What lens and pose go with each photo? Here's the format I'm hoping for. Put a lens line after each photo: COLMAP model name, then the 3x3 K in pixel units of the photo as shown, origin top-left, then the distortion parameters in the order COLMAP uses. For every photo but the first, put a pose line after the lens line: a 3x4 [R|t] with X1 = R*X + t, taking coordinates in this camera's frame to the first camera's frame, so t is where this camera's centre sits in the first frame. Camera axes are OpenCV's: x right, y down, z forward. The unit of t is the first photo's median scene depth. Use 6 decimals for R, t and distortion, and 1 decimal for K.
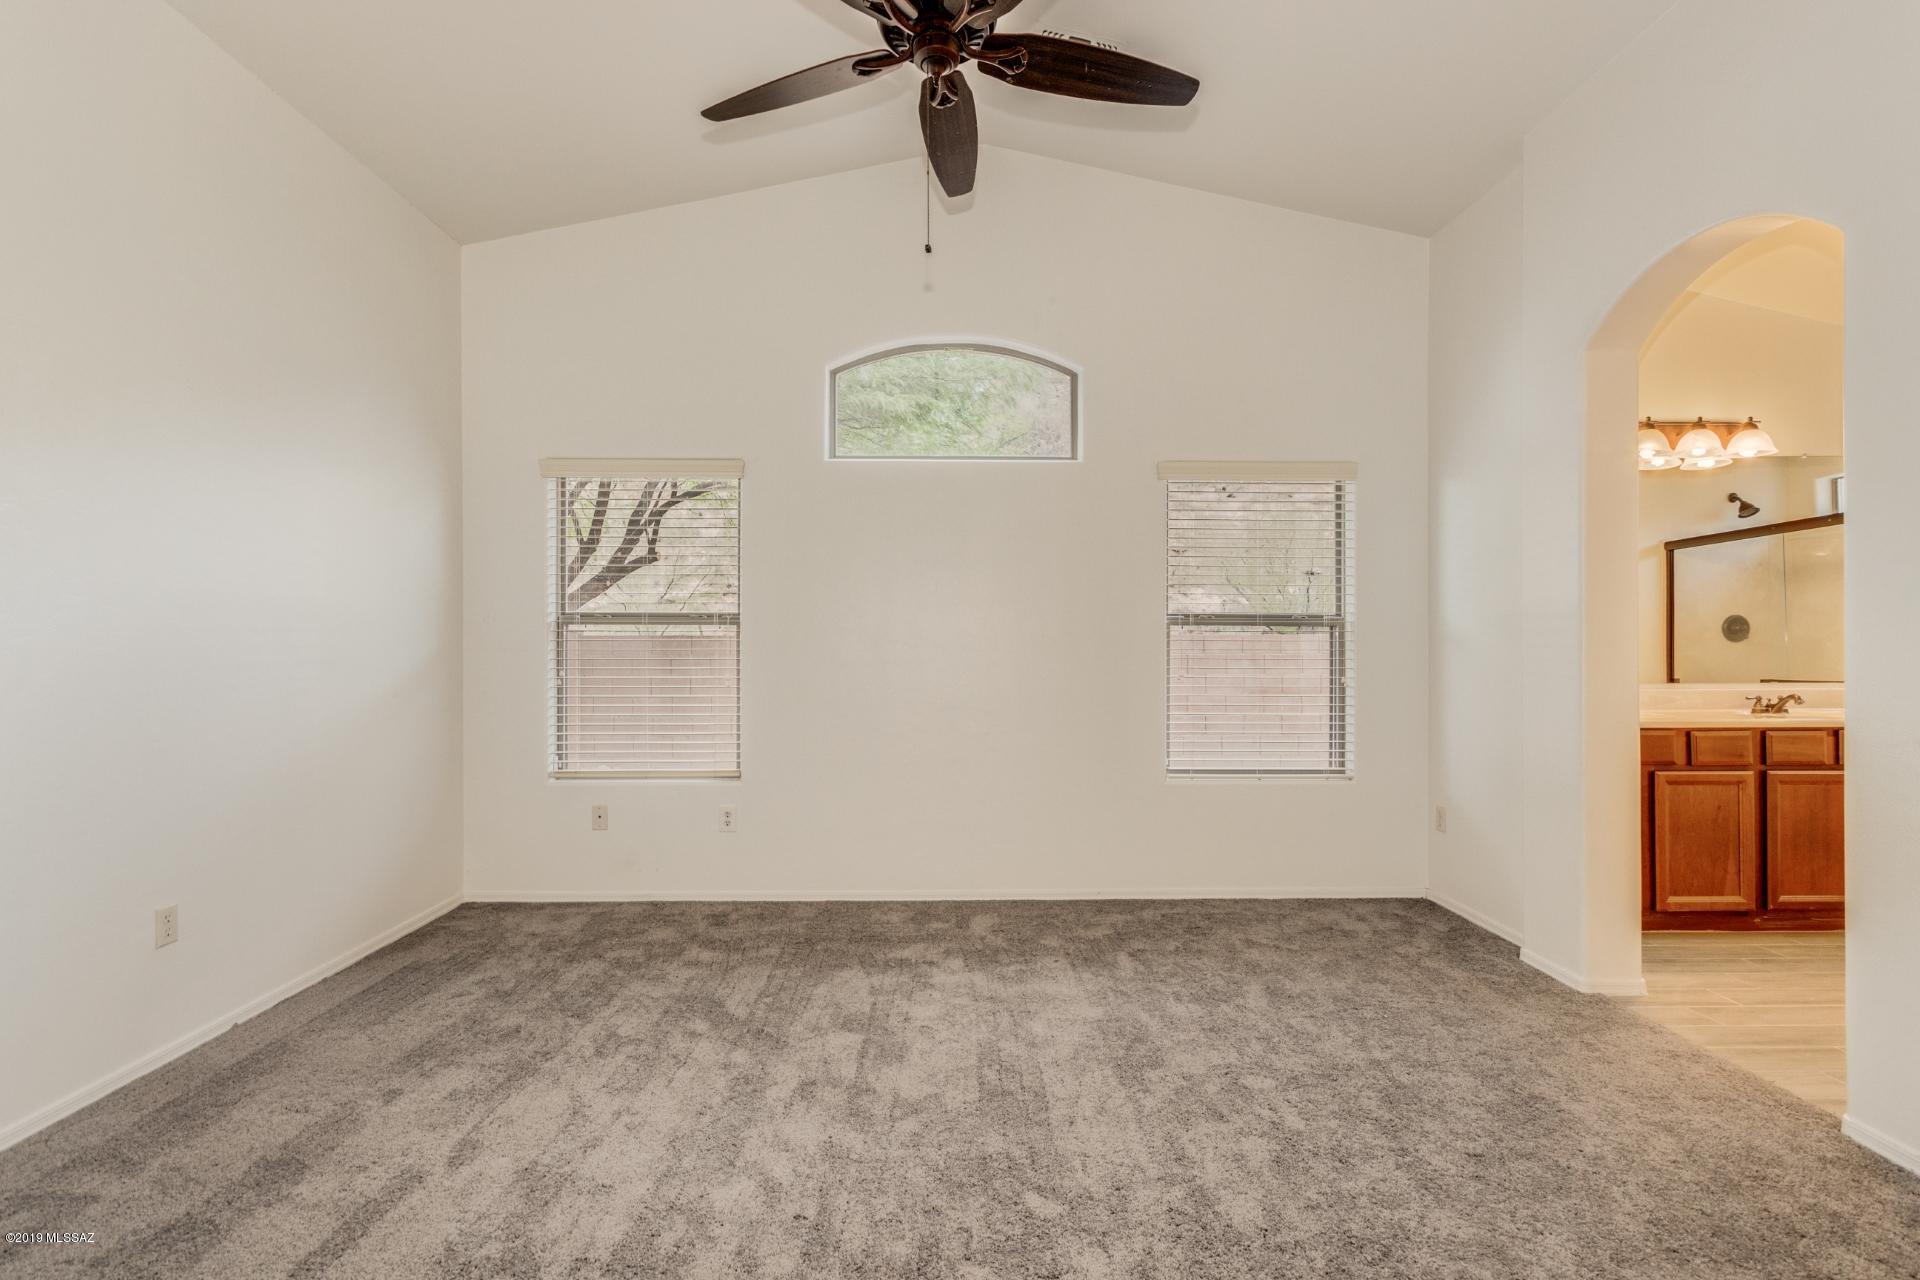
lens RADIAL K [[890.9, 0, 964.5], [0, 890.9, 636.9], [0, 0, 1]] dist [-0.000521, 0.000017]
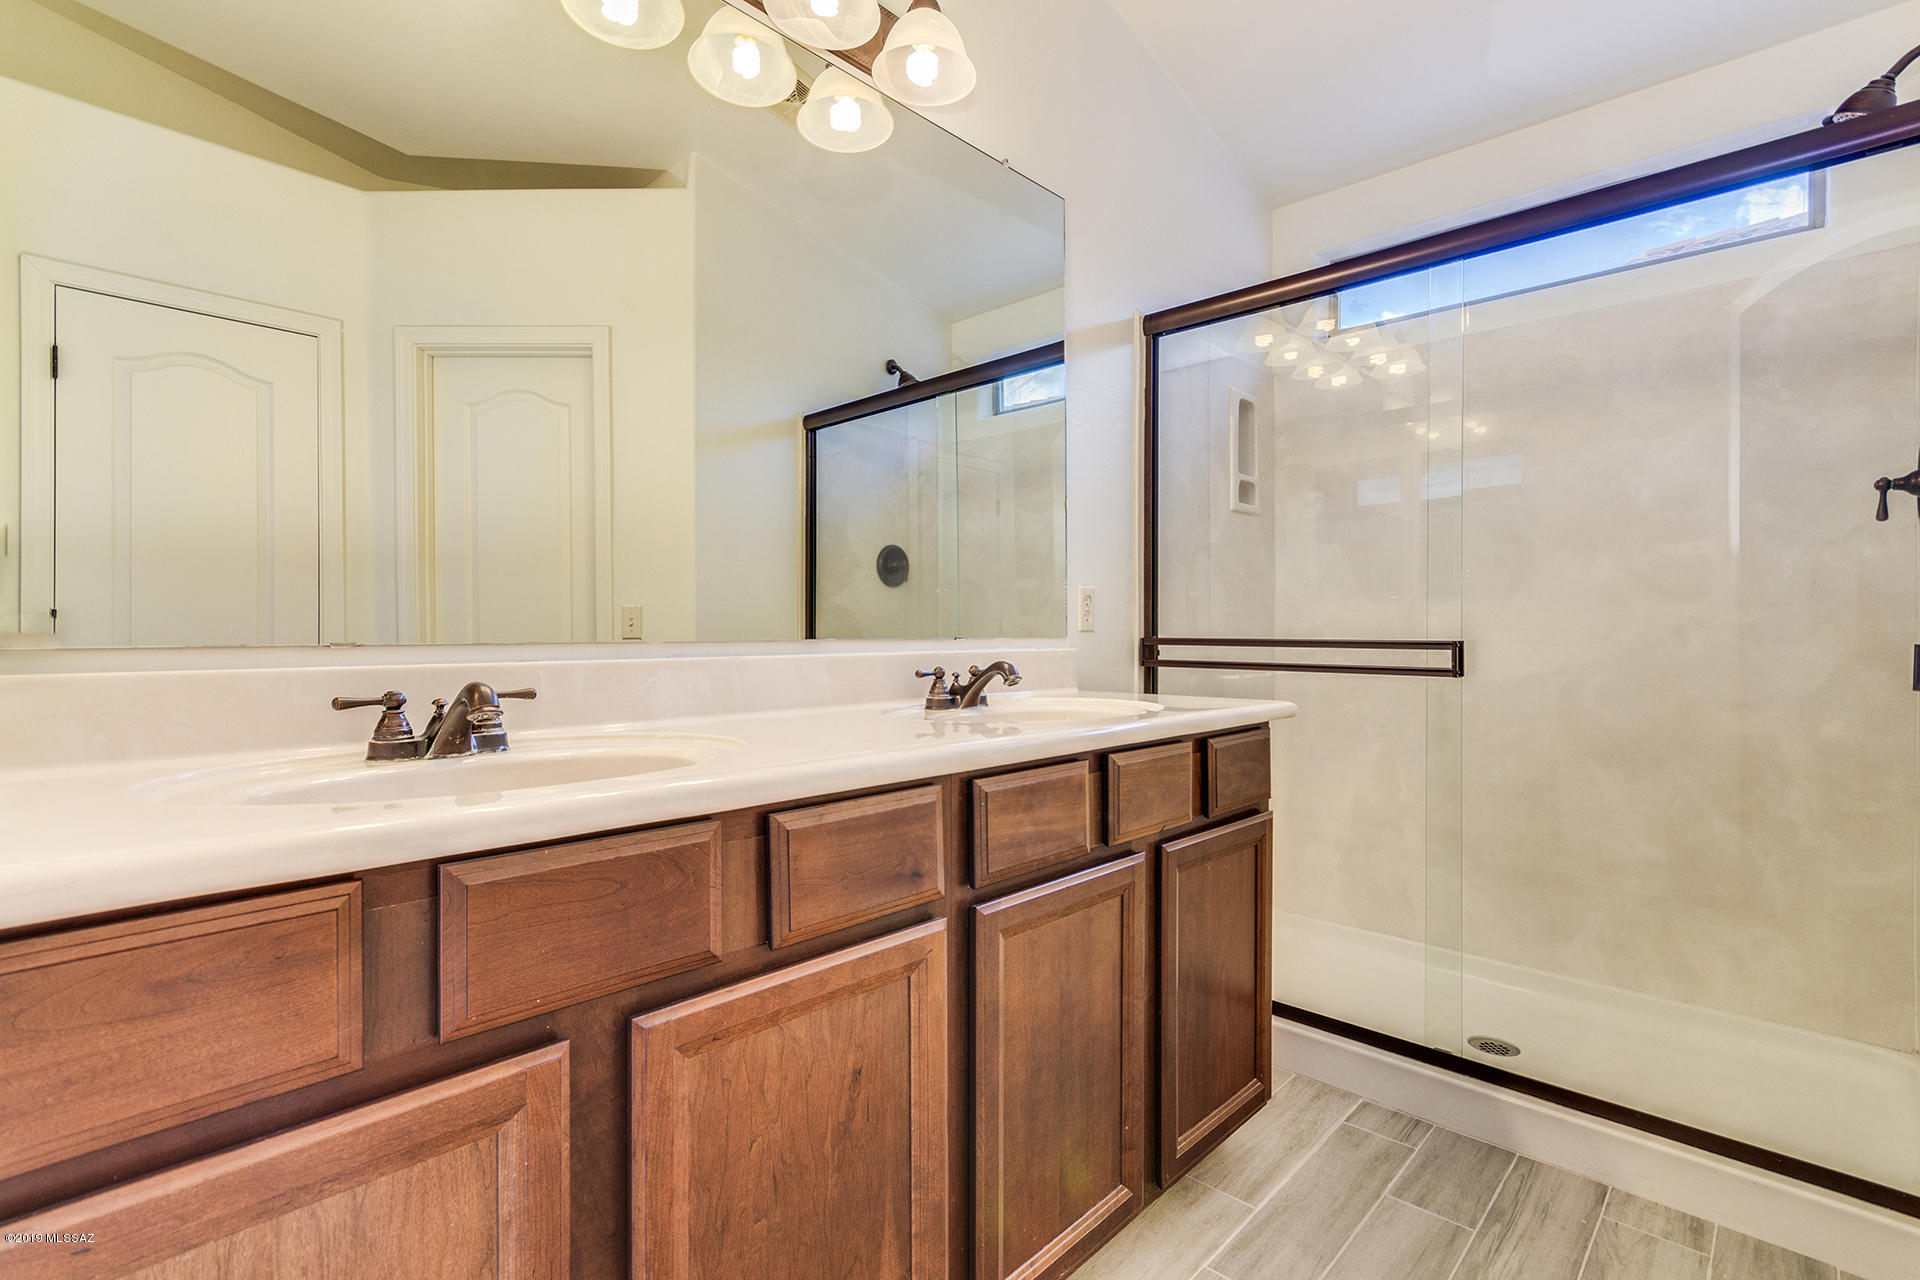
lens RADIAL K [[890.9, 0, 964.5], [0, 890.9, 636.9], [0, 0, 1]] dist [-0.000521, 0.000017]
pose [[0.697961, -0.006902, 0.716103, 0.672543], [-0.005369, 0.999875, 0.014871, 0.050814], [-0.716116, -0.014224, 0.697836, 0.783282]]
